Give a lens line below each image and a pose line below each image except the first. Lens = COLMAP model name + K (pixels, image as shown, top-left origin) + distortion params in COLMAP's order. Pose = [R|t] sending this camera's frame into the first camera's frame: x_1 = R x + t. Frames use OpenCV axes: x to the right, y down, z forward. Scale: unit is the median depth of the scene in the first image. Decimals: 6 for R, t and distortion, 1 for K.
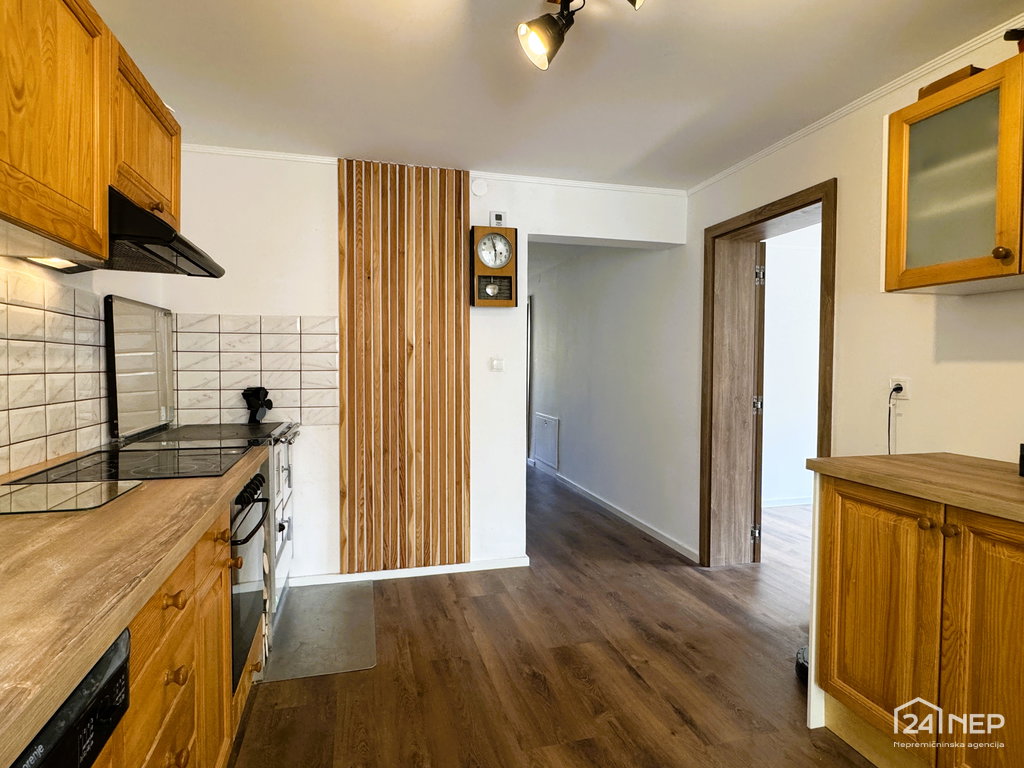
lens RADIAL K [[563.5, 0, 508.0], [0, 563.5, 382.1], [0, 0, 1]] dist [-0.001882, -0.000749]
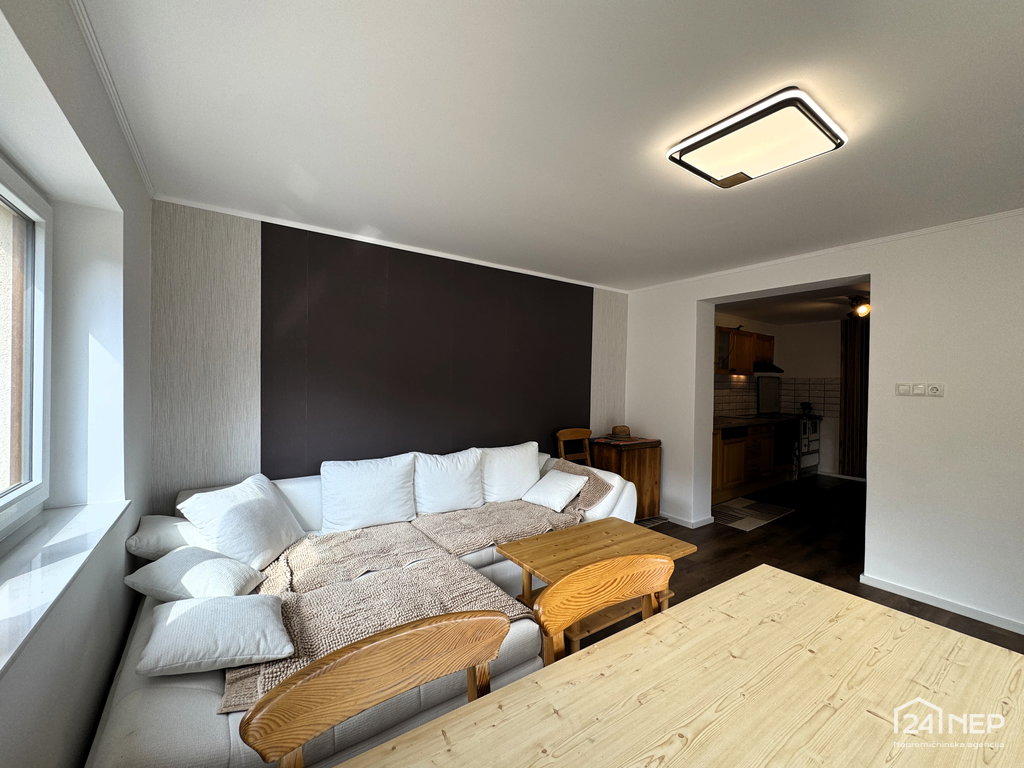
lens RADIAL K [[416.8, 0, 514.4], [0, 416.8, 382.2], [0, 0, 1]] dist [-0.002483, -0.000298]
pose [[0.353158, 0.007440, -0.935534, 1.021687], [-0.046114, 0.998891, -0.009464, -0.004420], [0.934427, 0.046483, 0.353109, -1.174417]]
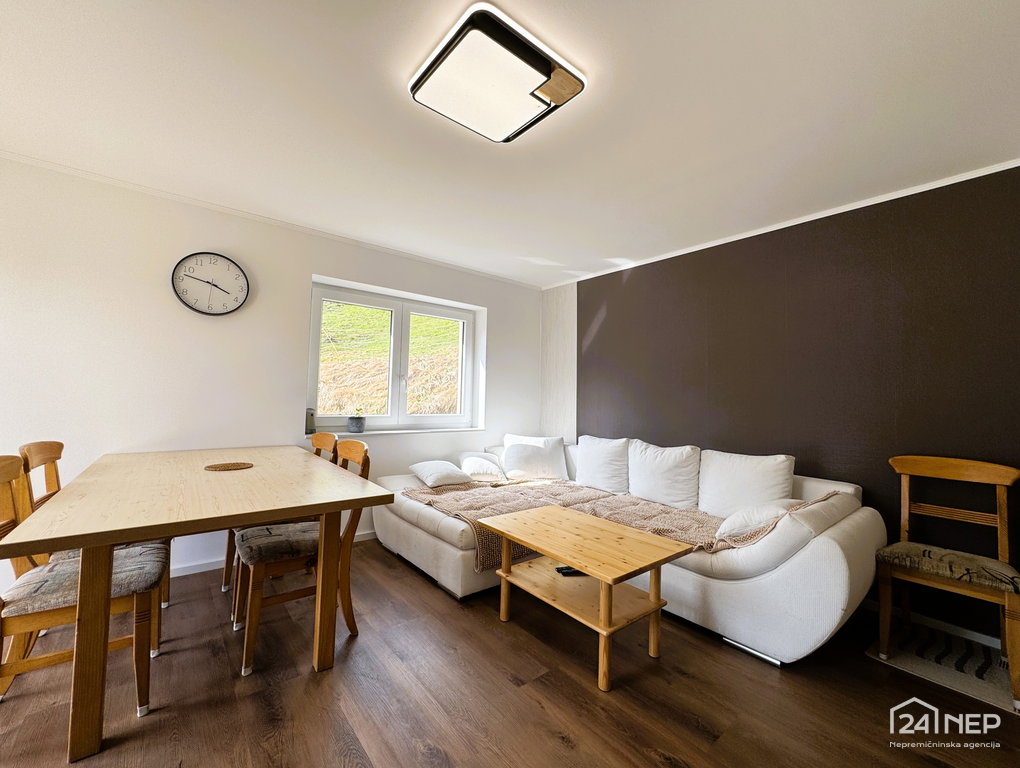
lens RADIAL K [[417.8, 0, 519.4], [0, 417.8, 379.0], [0, 0, 1]] dist [-0.000118, 0.000186]
pose [[-0.904509, -0.045418, -0.424028, 0.792893], [-0.043379, 0.998954, -0.014464, 0.029976], [0.424242, 0.005311, -0.905533, -0.245520]]
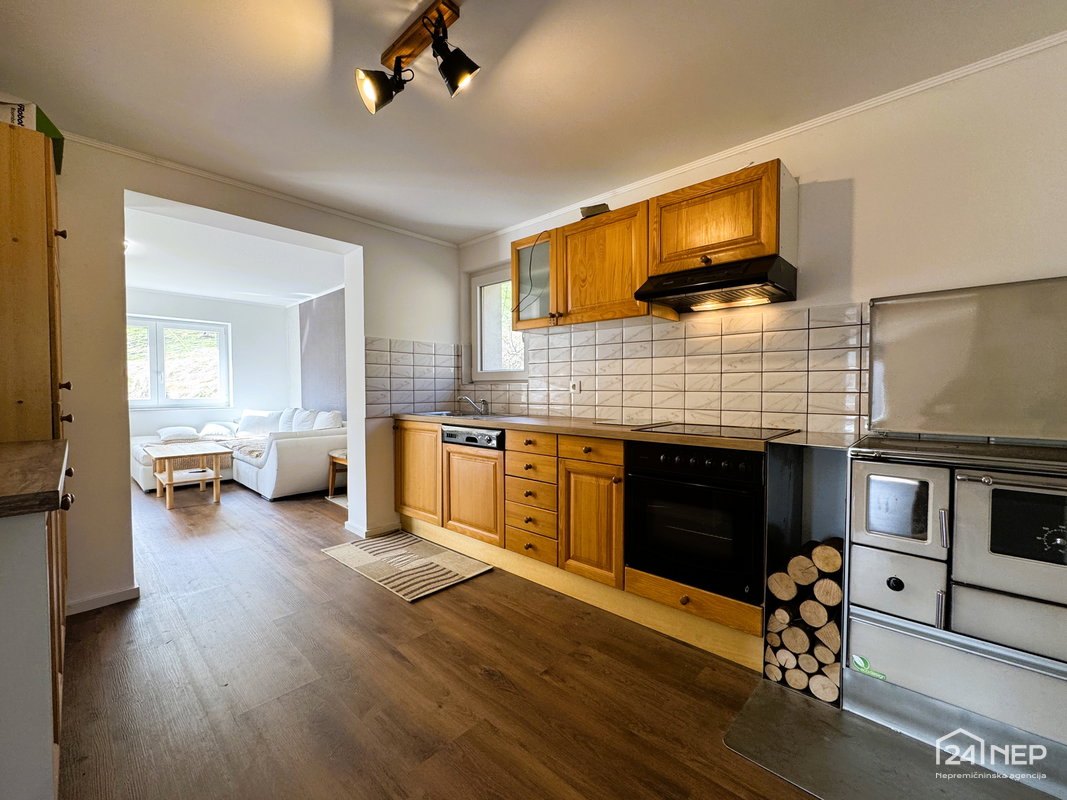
lens RADIAL K [[437.3, 0, 535.5], [0, 437.3, 398.0], [0, 0, 1]] dist [-0.000066, -0.000277]
pose [[-0.844336, 0.008520, -0.535746, 0.219524], [-0.020154, 0.998661, 0.047646, 0.007002], [0.535435, 0.051027, -0.843034, 0.992489]]
